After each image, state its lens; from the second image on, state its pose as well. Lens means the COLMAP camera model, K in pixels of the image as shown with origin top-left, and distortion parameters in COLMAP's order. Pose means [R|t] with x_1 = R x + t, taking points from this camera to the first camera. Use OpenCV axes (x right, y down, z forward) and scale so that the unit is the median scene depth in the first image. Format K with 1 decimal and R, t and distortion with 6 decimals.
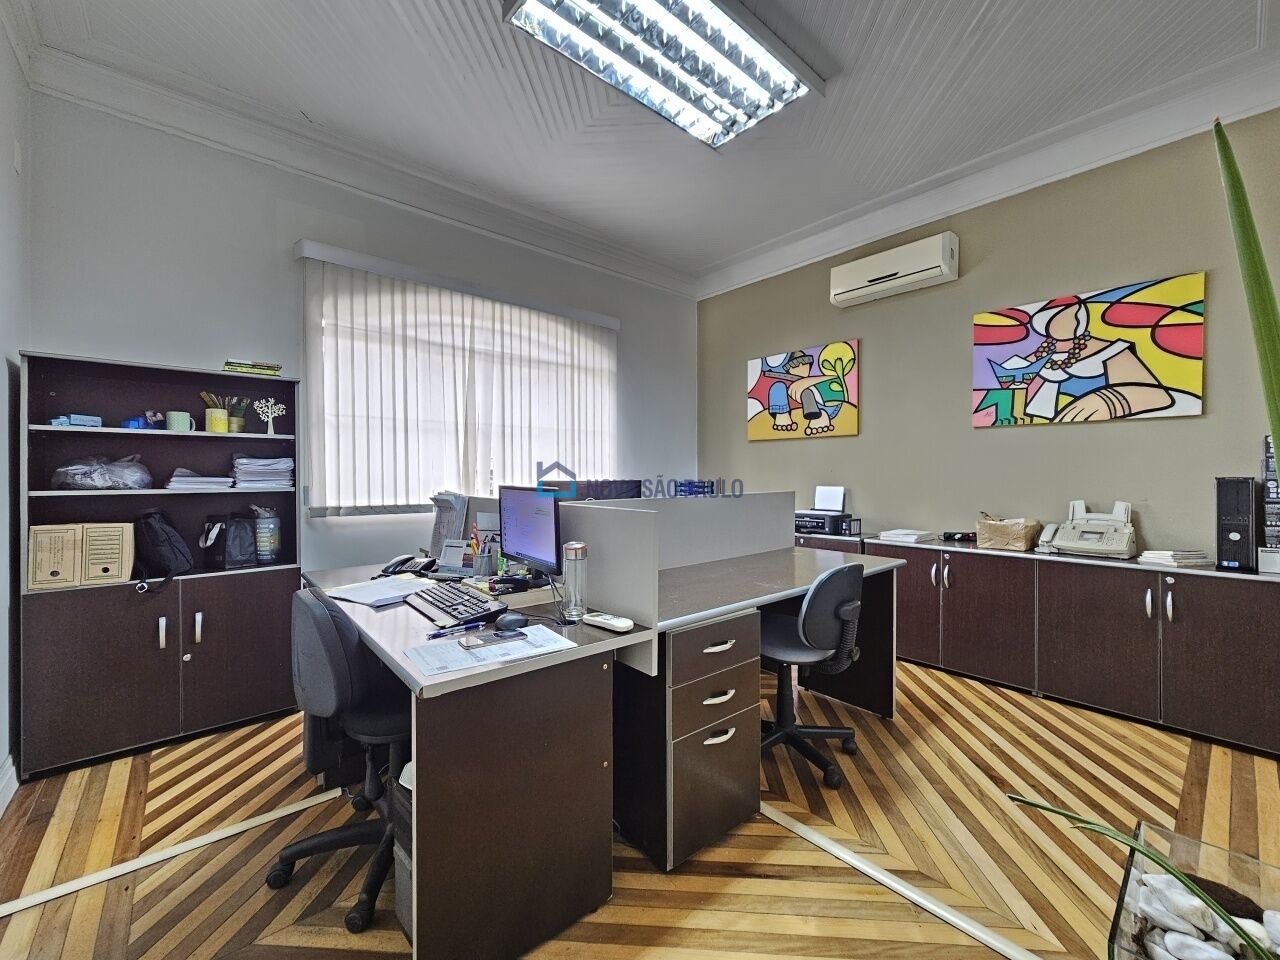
lens RADIAL K [[524.2, 0, 643.7], [0, 524.2, 479.0], [0, 0, 1]] dist [-0.007198, -0.000157]
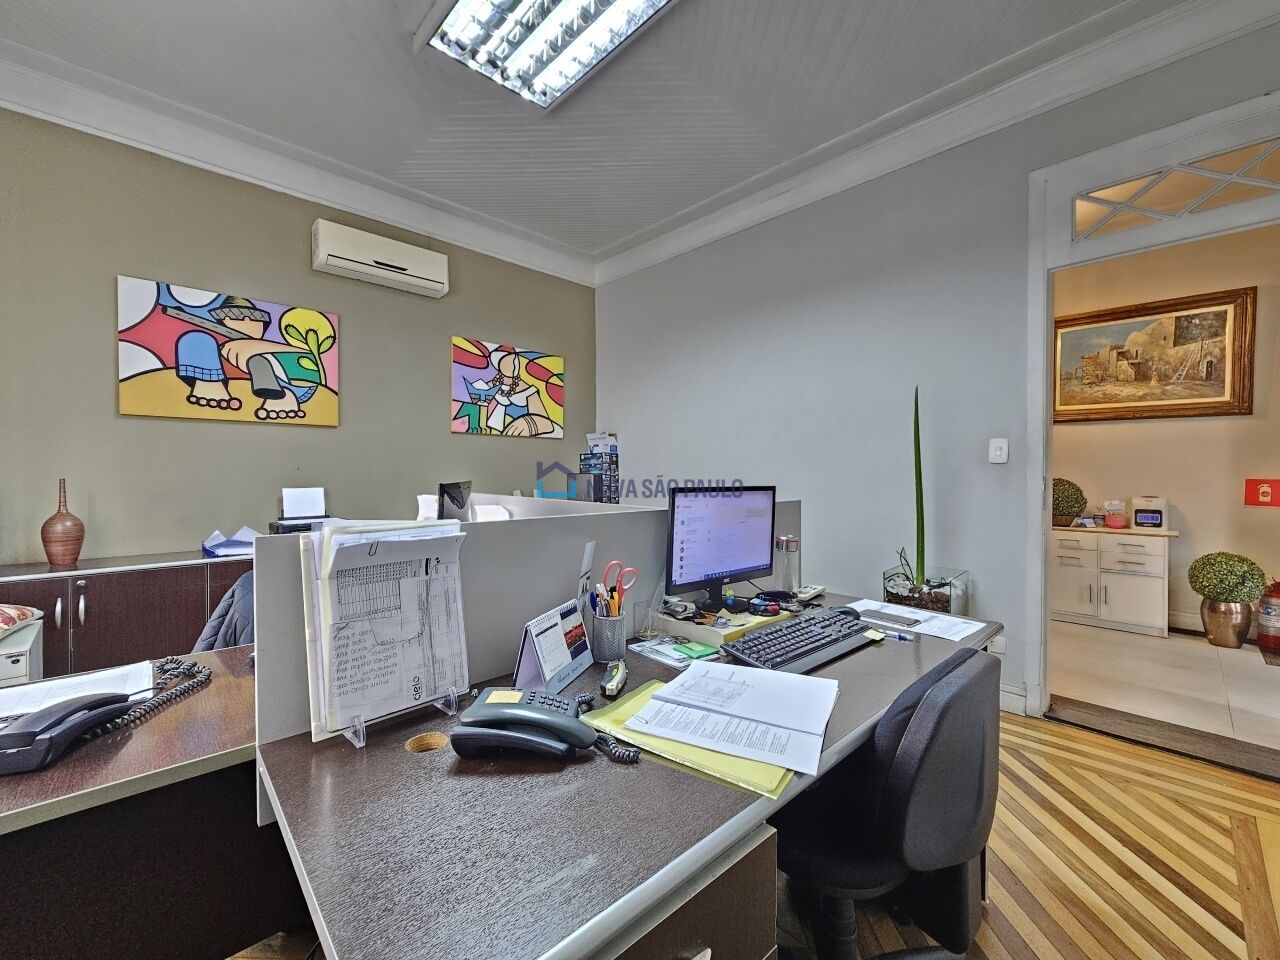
lens RADIAL K [[524.2, 0, 641.1], [0, 524.2, 479.3], [0, 0, 1]] dist [-0.007198, -0.000157]
pose [[-0.051663, -0.012988, 0.998580, -0.569033], [0.011613, 0.999840, 0.013605, -0.004370], [-0.998597, 0.012299, -0.051503, 0.652574]]
